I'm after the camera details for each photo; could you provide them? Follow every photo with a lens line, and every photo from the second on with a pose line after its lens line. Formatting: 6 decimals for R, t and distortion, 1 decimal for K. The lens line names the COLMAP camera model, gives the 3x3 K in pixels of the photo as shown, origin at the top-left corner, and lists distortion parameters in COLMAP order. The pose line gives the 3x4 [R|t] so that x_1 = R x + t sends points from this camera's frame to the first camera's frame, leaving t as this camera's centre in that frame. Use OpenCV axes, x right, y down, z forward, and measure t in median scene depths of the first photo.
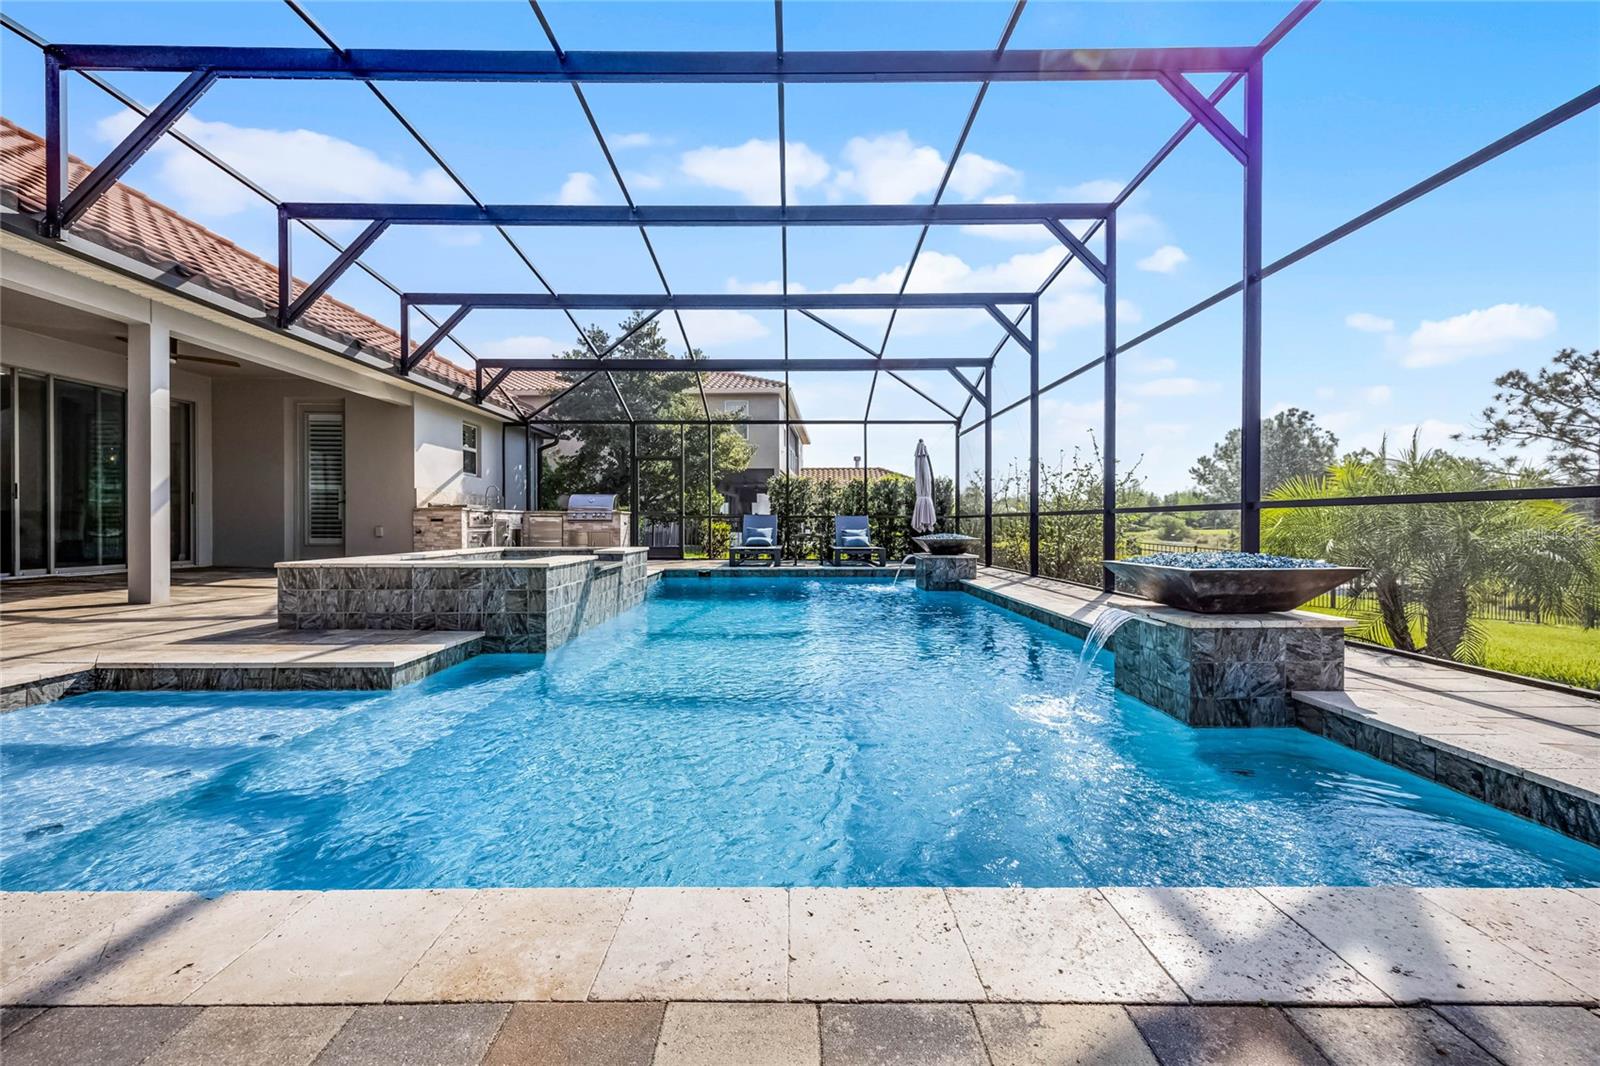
lens RADIAL K [[636.0, 0, 782.7], [0, 636.0, 526.2], [0, 0, 1]] dist [0.002798, -0.000188]
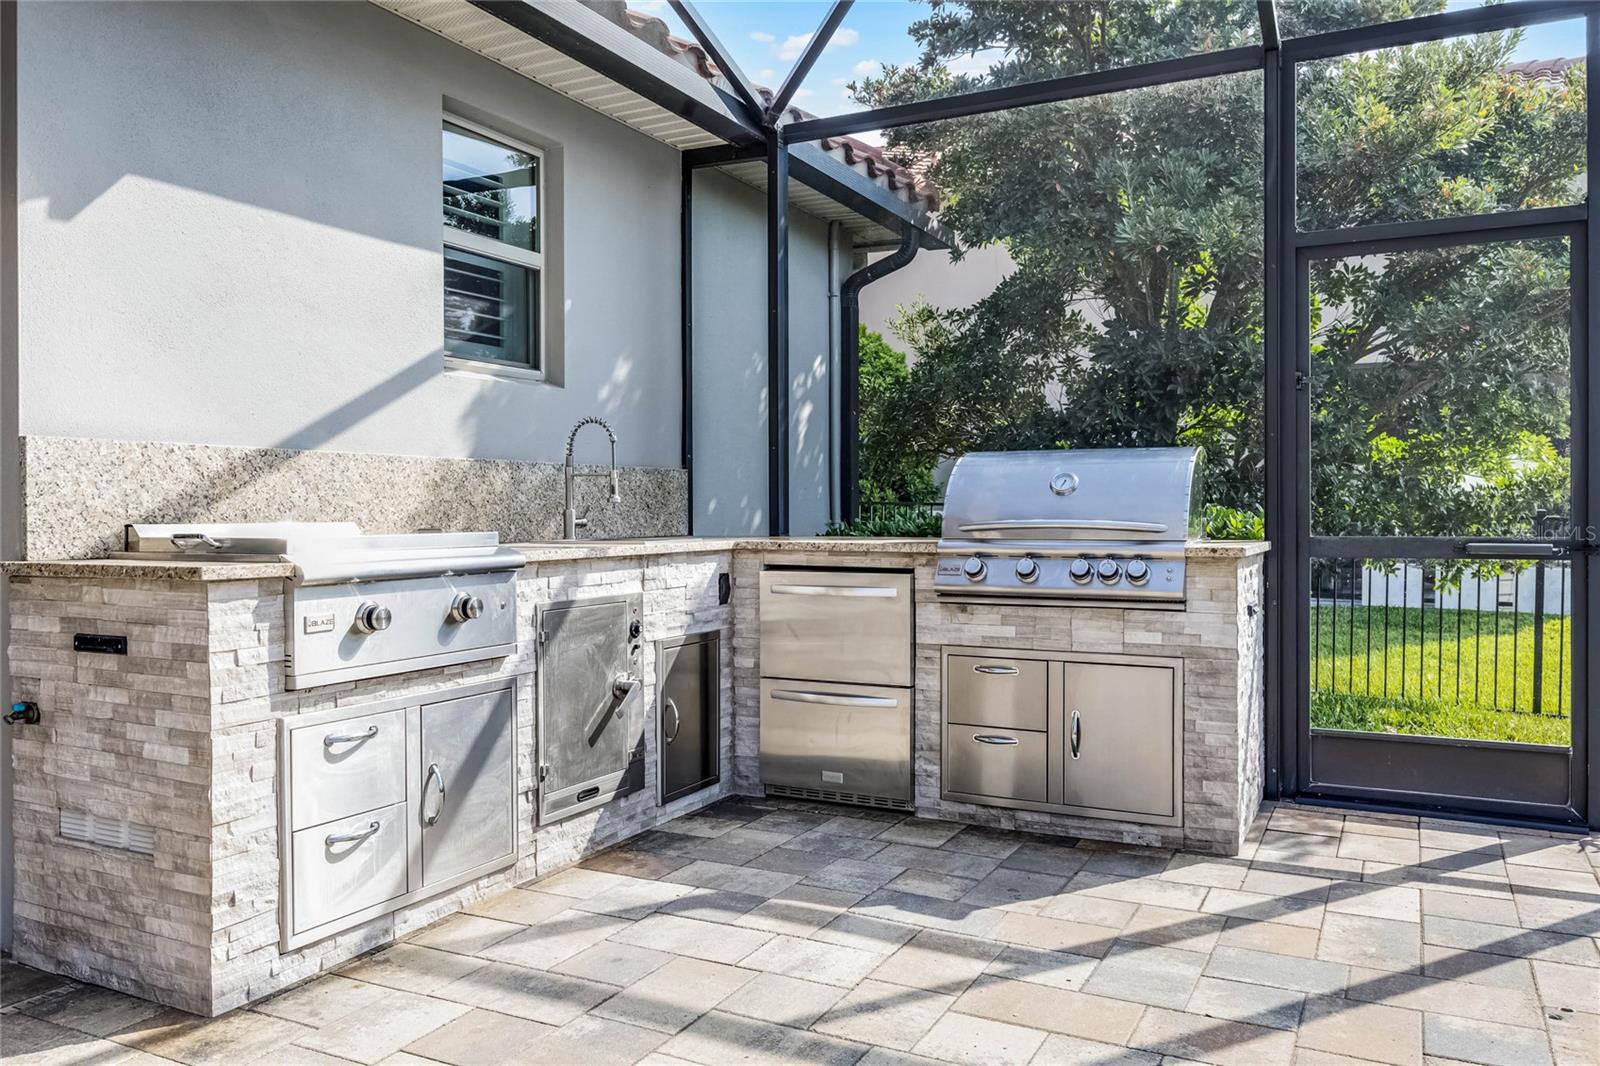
lens RADIAL K [[1189.6, 0, 807.9], [0, 1189.6, 525.6], [0, 0, 1]] dist [-0.001947, 0.002762]
pose [[0.899085, 0.007429, -0.437710, -0.310762], [-0.002584, 0.999929, 0.011663, -0.046886], [0.437765, -0.009355, 0.899041, 0.942263]]
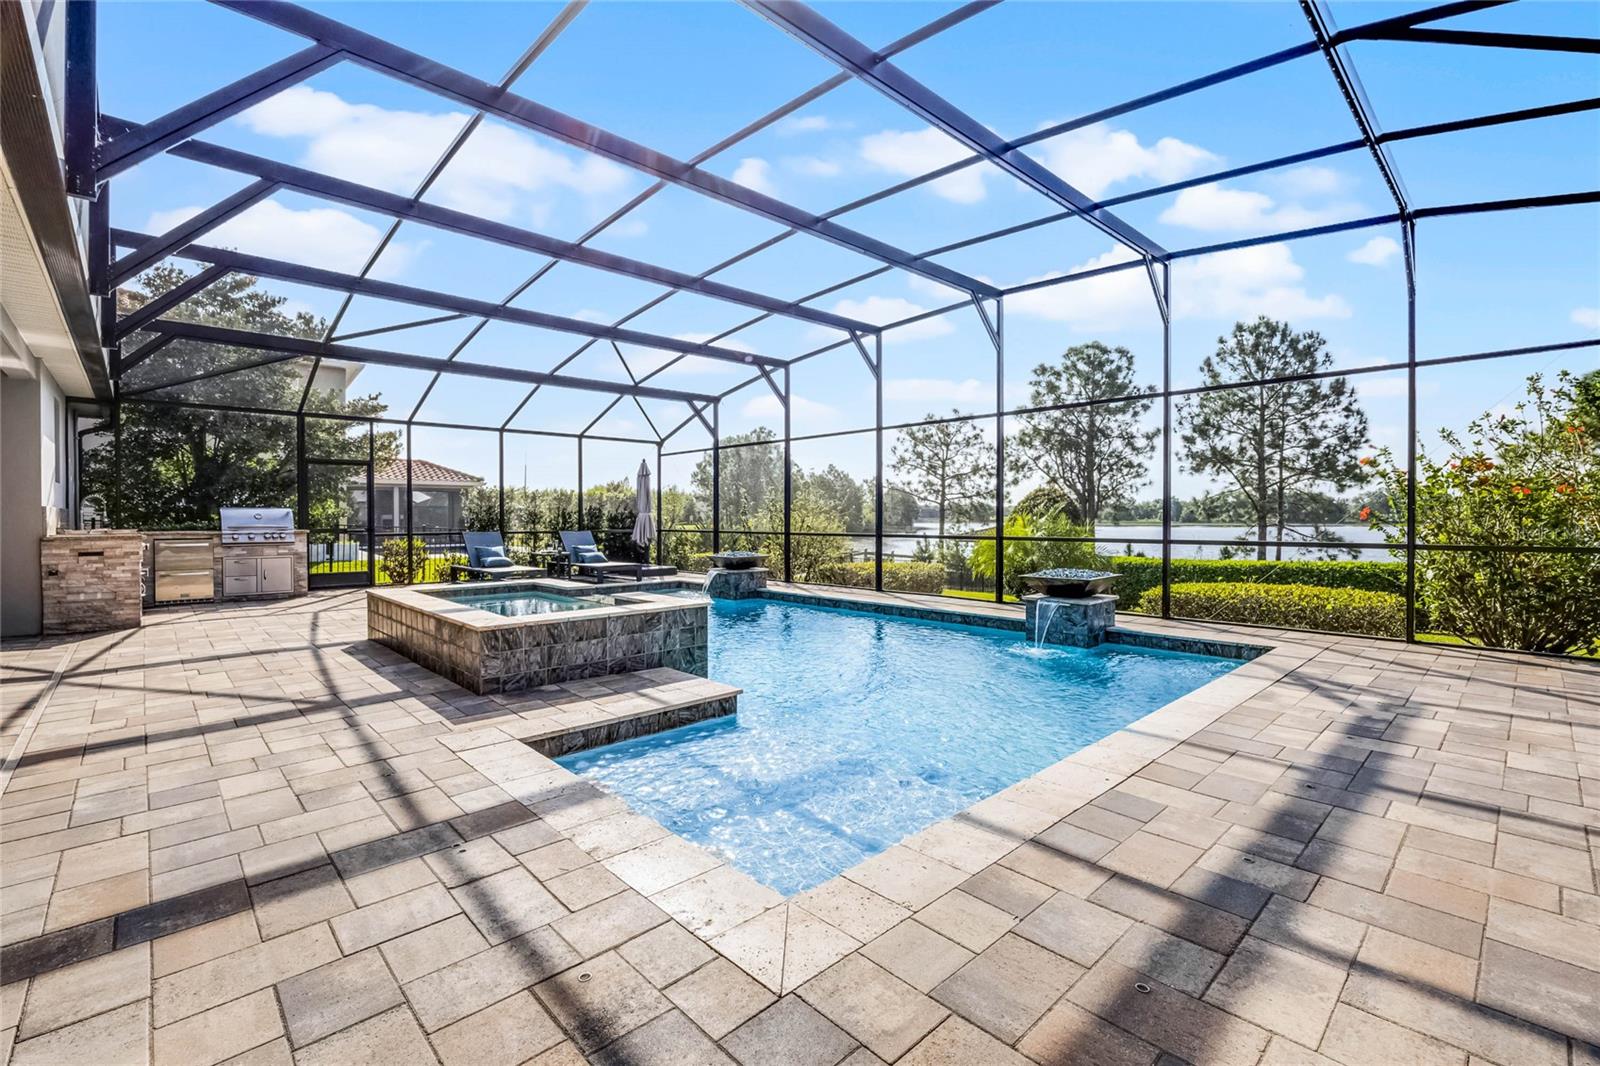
lens RADIAL K [[704.4, 0, 784.6], [0, 704.4, 524.9], [0, 0, 1]] dist [-0.016814, 0.000494]
pose [[0.728136, -0.008308, 0.685383, -0.585742], [0.004158, 0.999962, 0.007704, -0.048677], [-0.685421, -0.002760, 0.728142, -0.031344]]
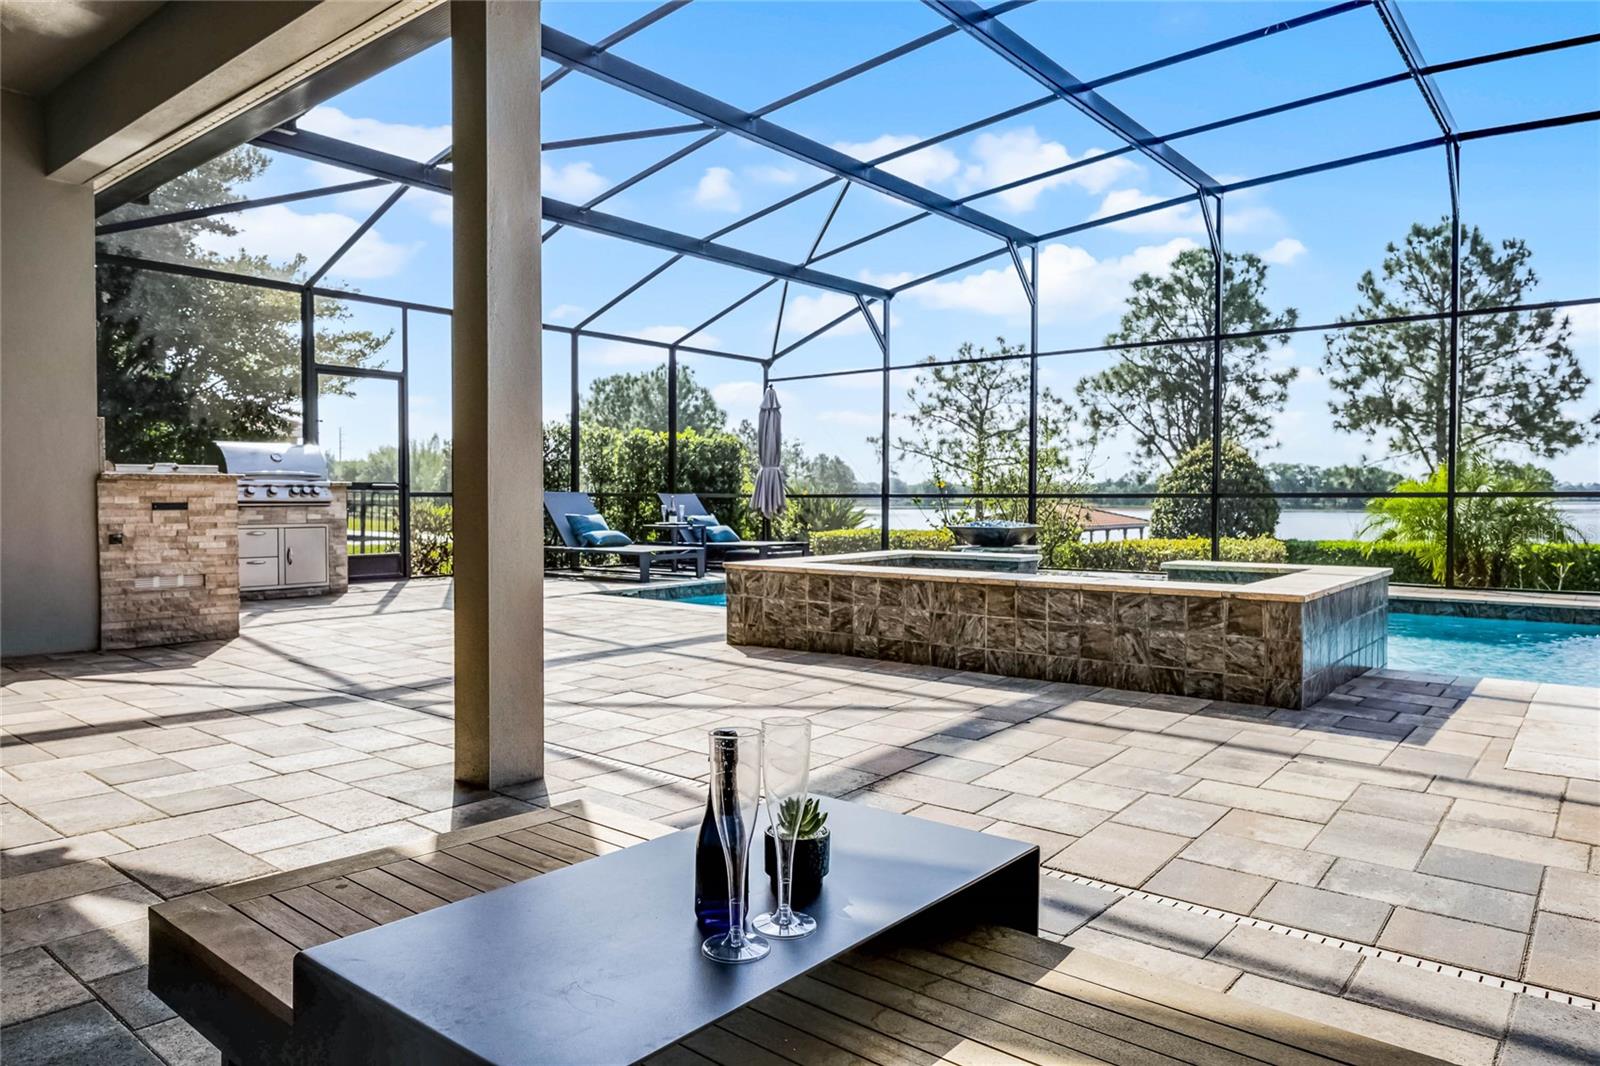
lens RADIAL K [[1028.9, 0, 777.5], [0, 1028.9, 528.9], [0, 0, 1]] dist [-0.026062, 0.017293]
pose [[0.632421, -0.020662, 0.774349, -0.896198], [0.001858, 0.999682, 0.025158, -0.011853], [-0.774622, -0.014472, 0.632258, 0.395539]]
